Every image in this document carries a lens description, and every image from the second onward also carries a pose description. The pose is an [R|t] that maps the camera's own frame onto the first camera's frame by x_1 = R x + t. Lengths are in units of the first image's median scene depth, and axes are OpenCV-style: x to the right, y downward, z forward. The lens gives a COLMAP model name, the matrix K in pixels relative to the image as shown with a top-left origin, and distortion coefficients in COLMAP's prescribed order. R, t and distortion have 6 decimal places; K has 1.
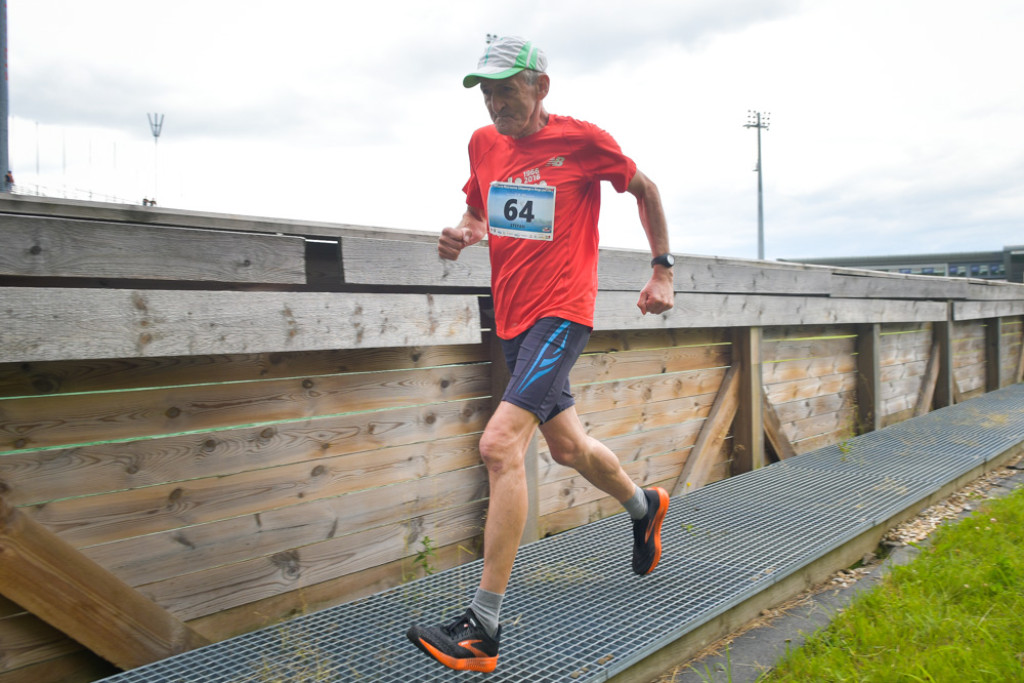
lens RADIAL K [[922.3, 0, 509.5], [0, 922.3, 320.0], [0, 0, 1]] dist [-0.009907, -0.016096]
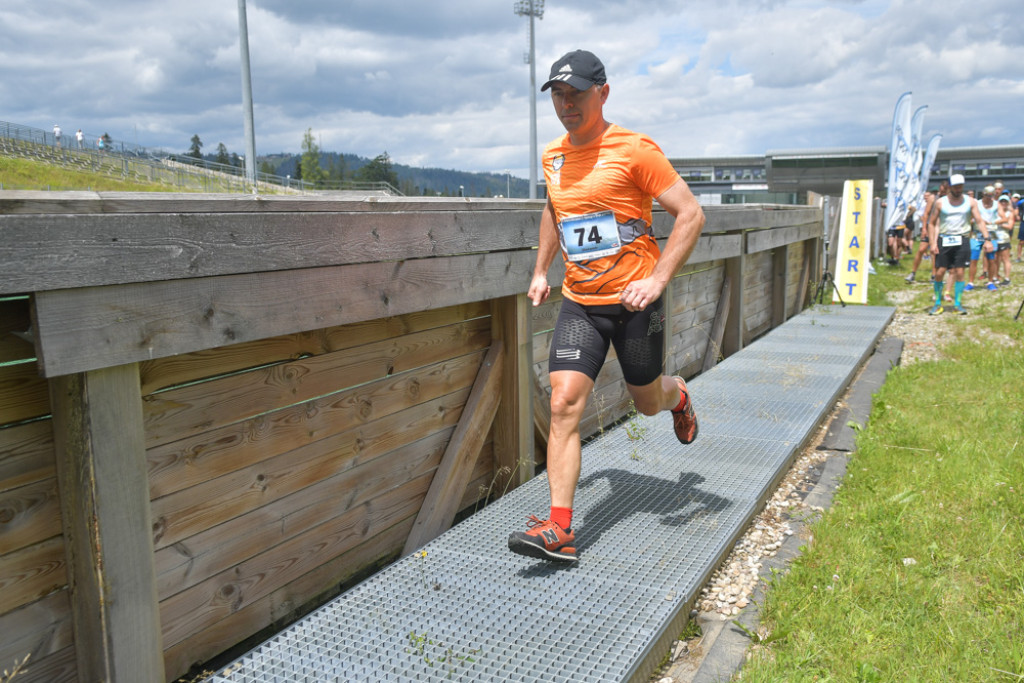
lens RADIAL K [[969.5, 0, 518.1], [0, 969.5, 351.0], [0, 0, 1]] dist [-0.013297, -0.024264]
pose [[0.968940, -0.030074, 0.245462, 0.077214], [-0.002632, 0.991267, 0.131843, -0.049001], [-0.247283, -0.128394, 0.960399, 0.273361]]
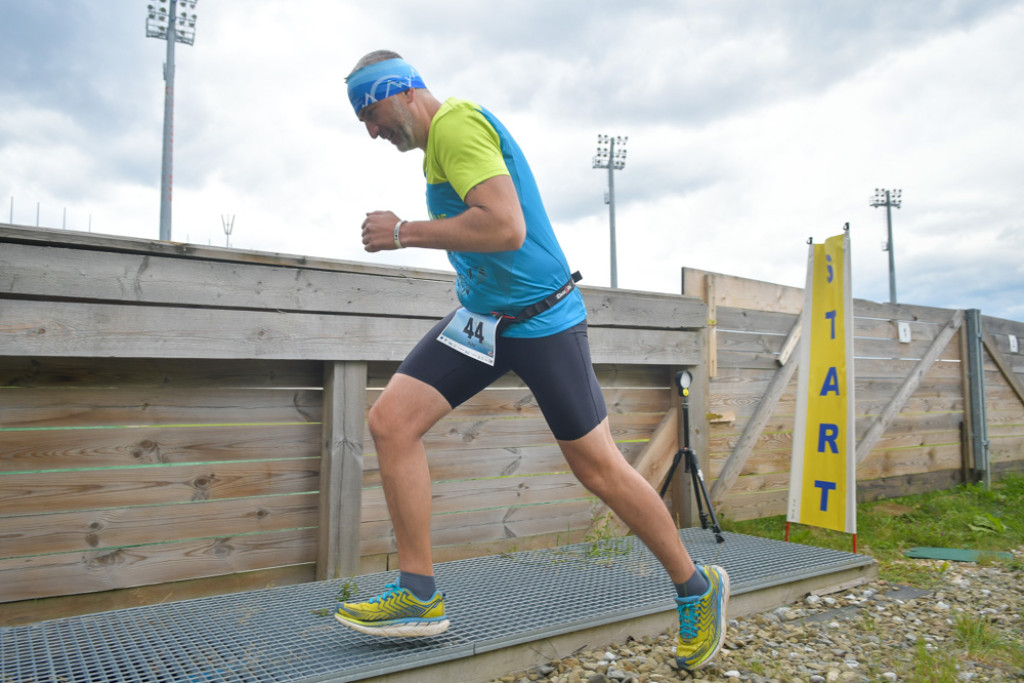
lens RADIAL K [[771.8, 0, 510.0], [0, 771.8, 348.1], [0, 0, 1]] dist [-0.009882, -0.014635]
pose [[0.957102, -0.017154, -0.289243, 1.430808], [-0.002505, 0.997719, -0.067460, 0.018710], [0.289741, 0.065290, 0.954876, 1.578812]]
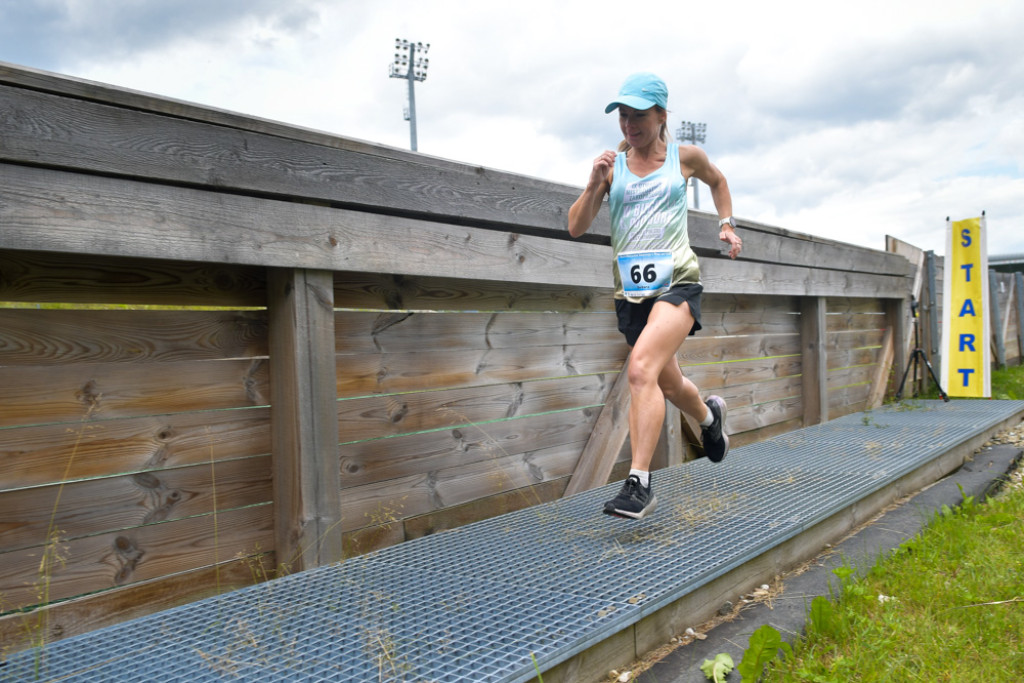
lens RADIAL K [[969.5, 0, 518.1], [0, 969.5, 351.0], [0, 0, 1]] dist [-0.013297, -0.024264]
pose [[0.997020, -0.024438, 0.073172, 0.623266], [0.024354, 0.999701, 0.002046, 0.050279], [-0.073200, -0.000258, 0.997317, 0.856714]]
